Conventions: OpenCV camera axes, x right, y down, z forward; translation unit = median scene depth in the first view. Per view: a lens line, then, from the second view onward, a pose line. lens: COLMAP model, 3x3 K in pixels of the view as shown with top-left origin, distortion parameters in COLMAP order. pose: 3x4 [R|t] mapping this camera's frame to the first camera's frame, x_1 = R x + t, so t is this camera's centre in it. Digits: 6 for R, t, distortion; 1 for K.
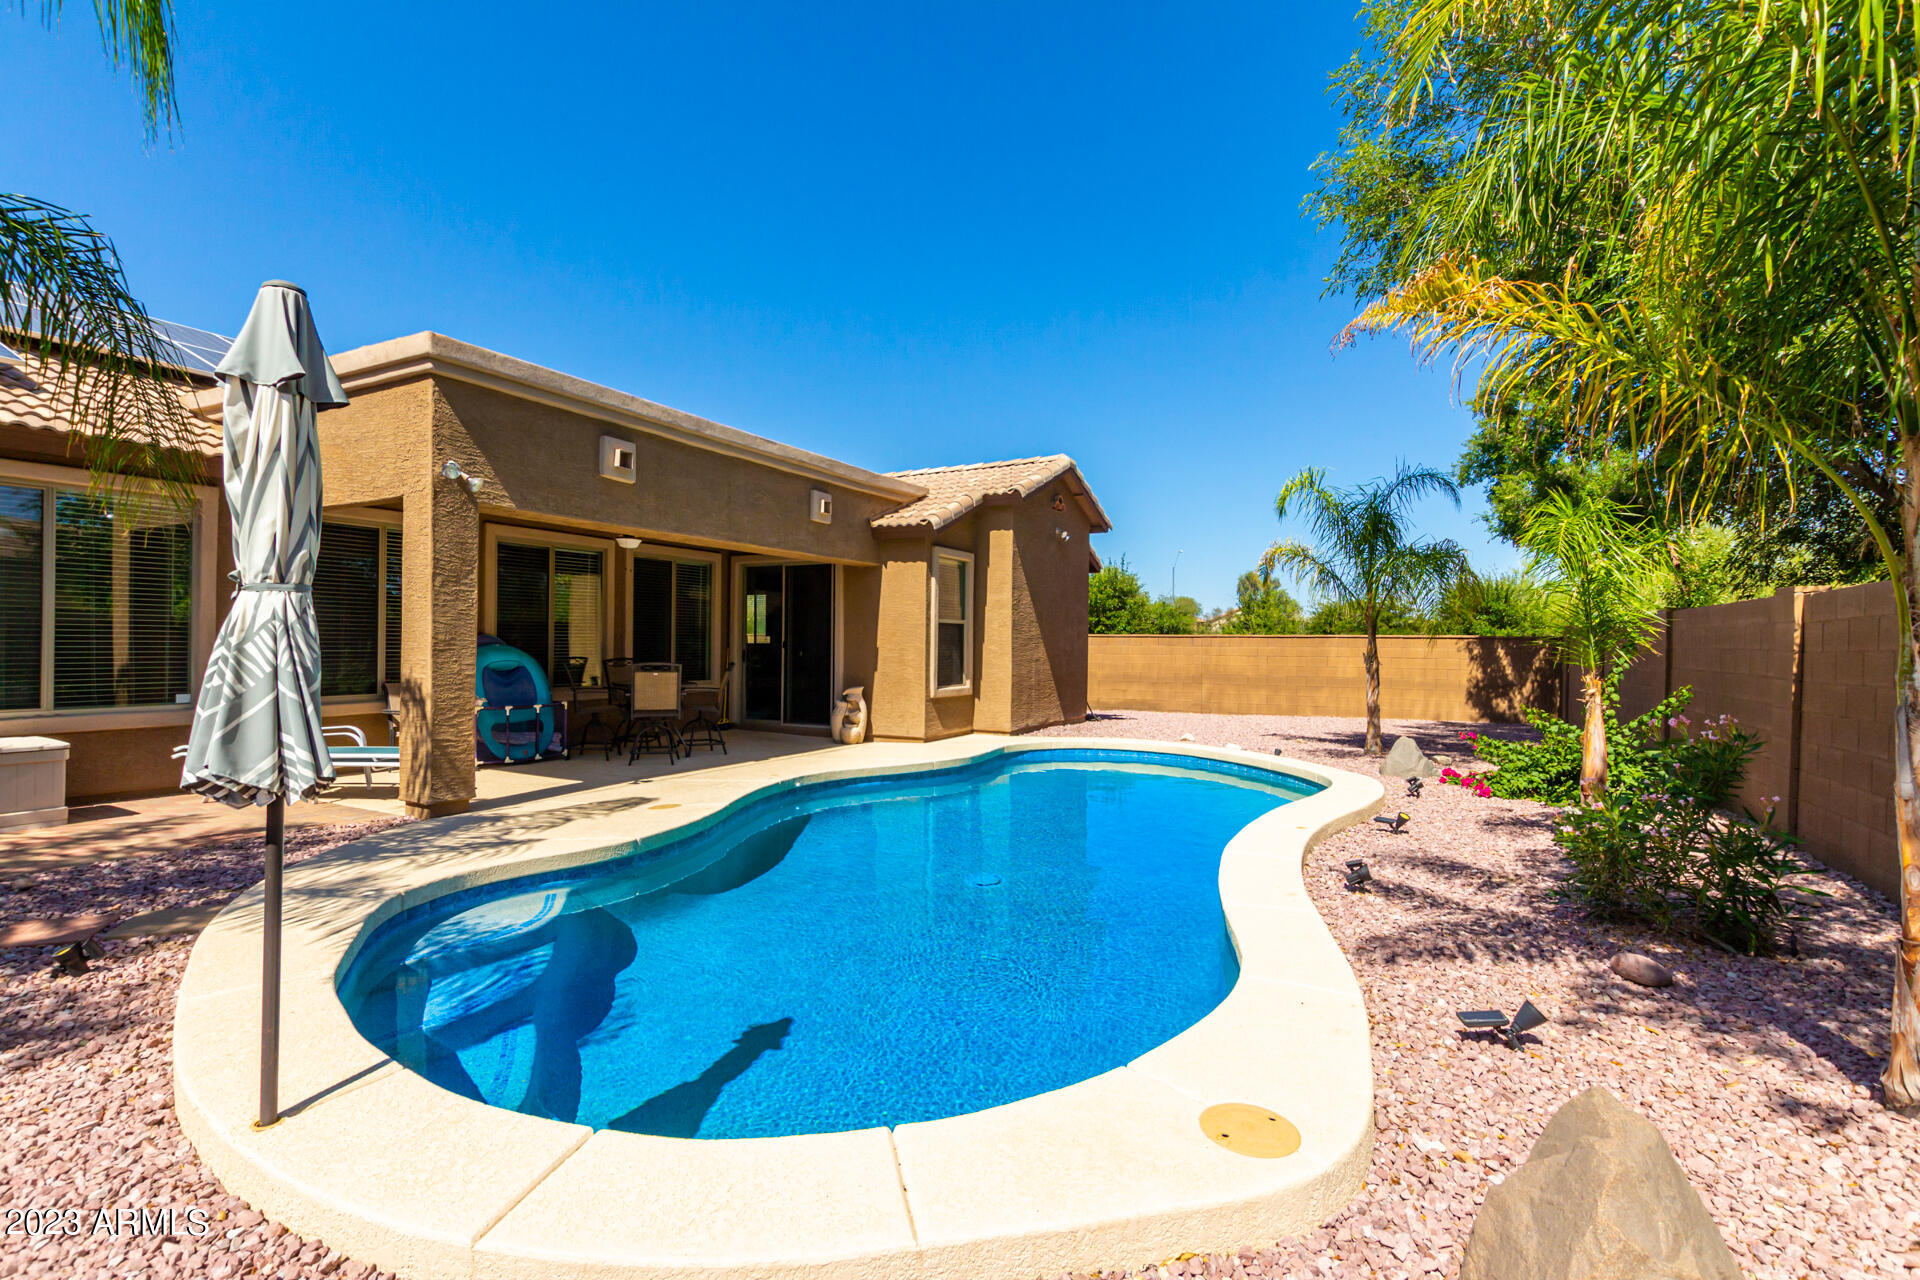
lens RADIAL K [[884.5, 0, 962.3], [0, 884.5, 647.5], [0, 0, 1]] dist [0.002474, 0.000257]
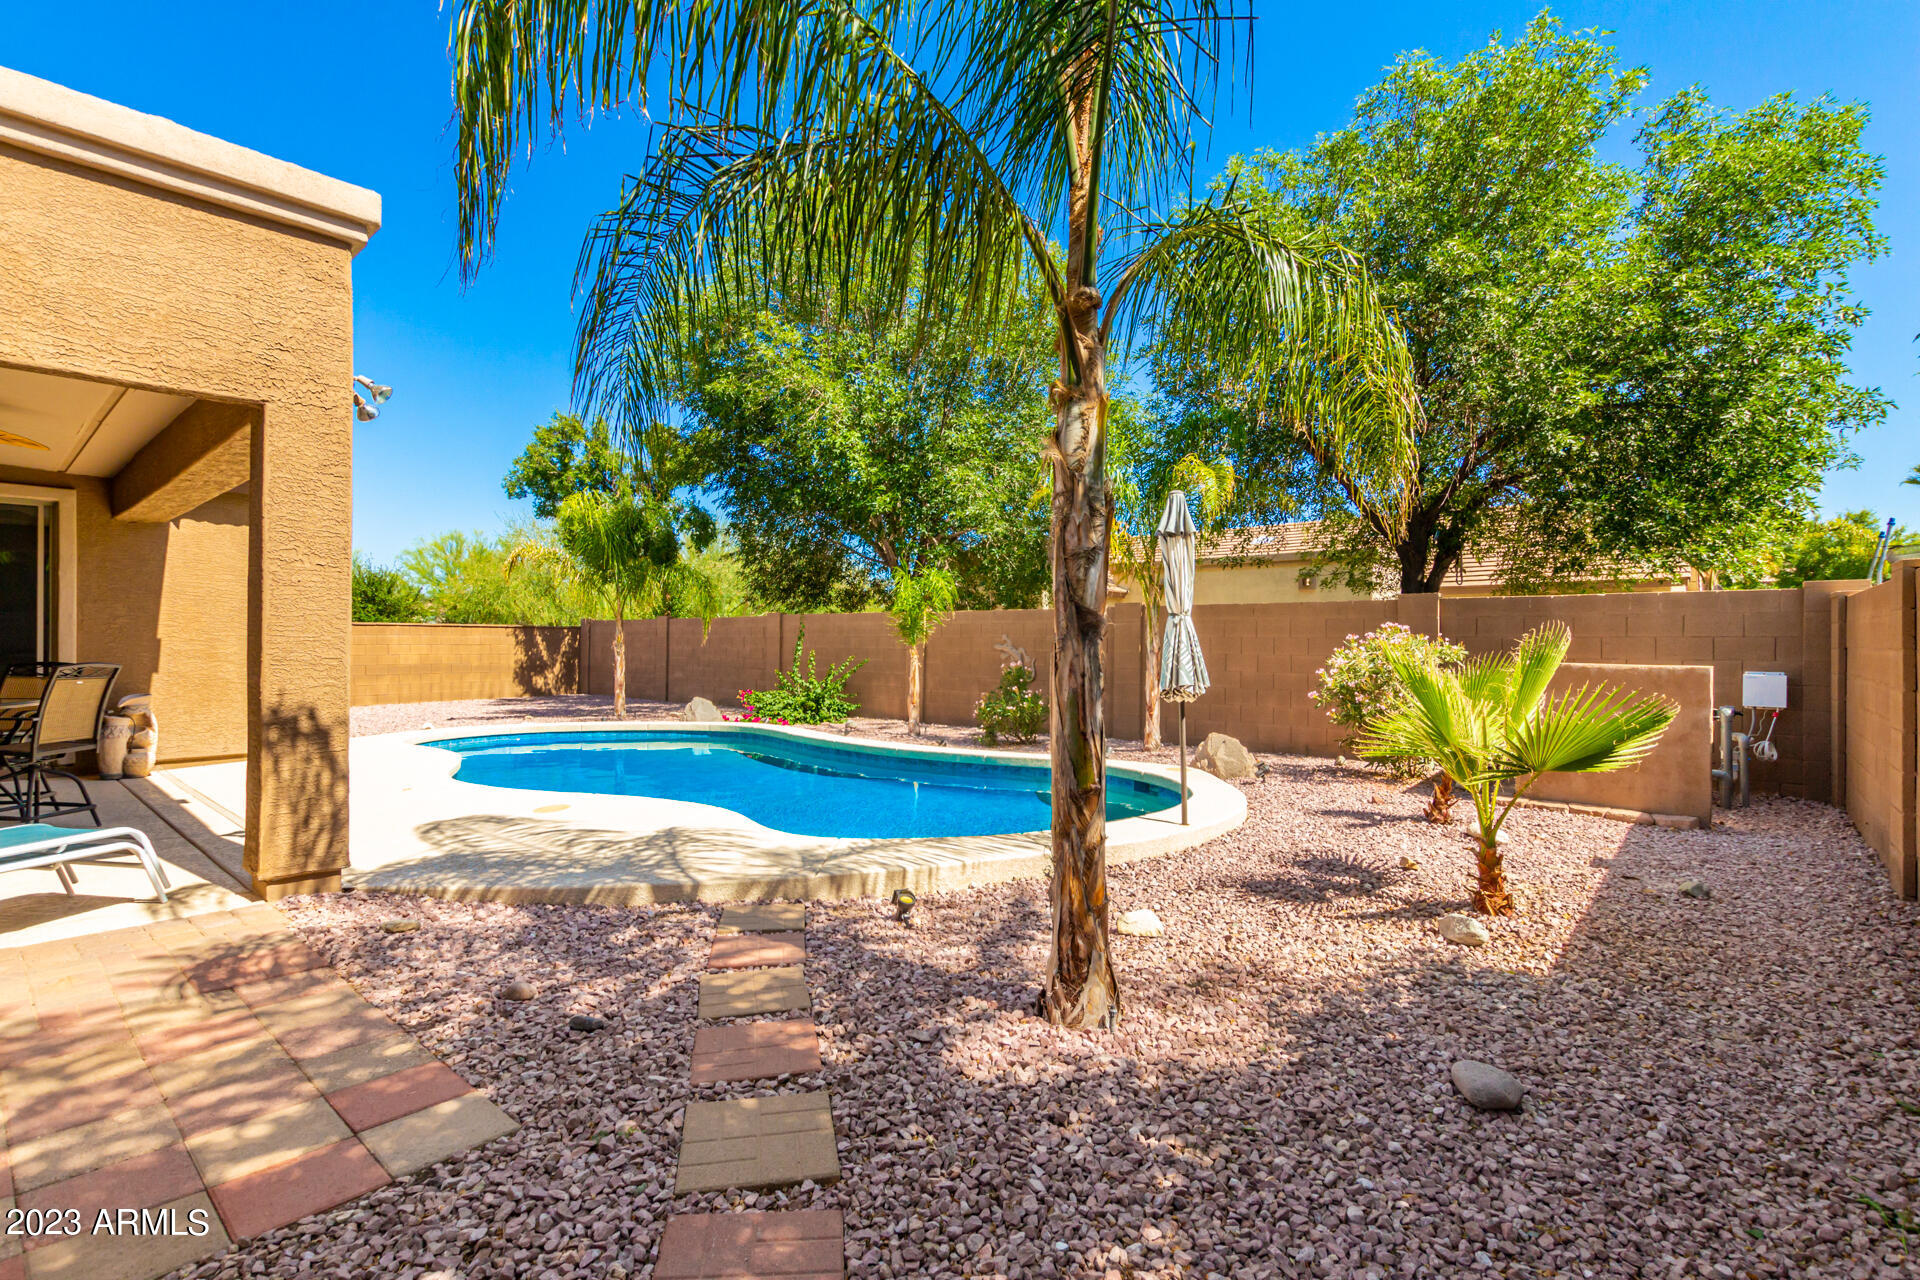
lens RADIAL K [[884.5, 0, 960.7], [0, 884.5, 639.3], [0, 0, 1]] dist [0.002474, 0.000257]
pose [[0.230465, -0.006582, 0.973058, -0.451448], [-0.002907, 0.999968, 0.007452, -0.004677], [-0.973076, -0.004546, 0.230438, 0.149691]]
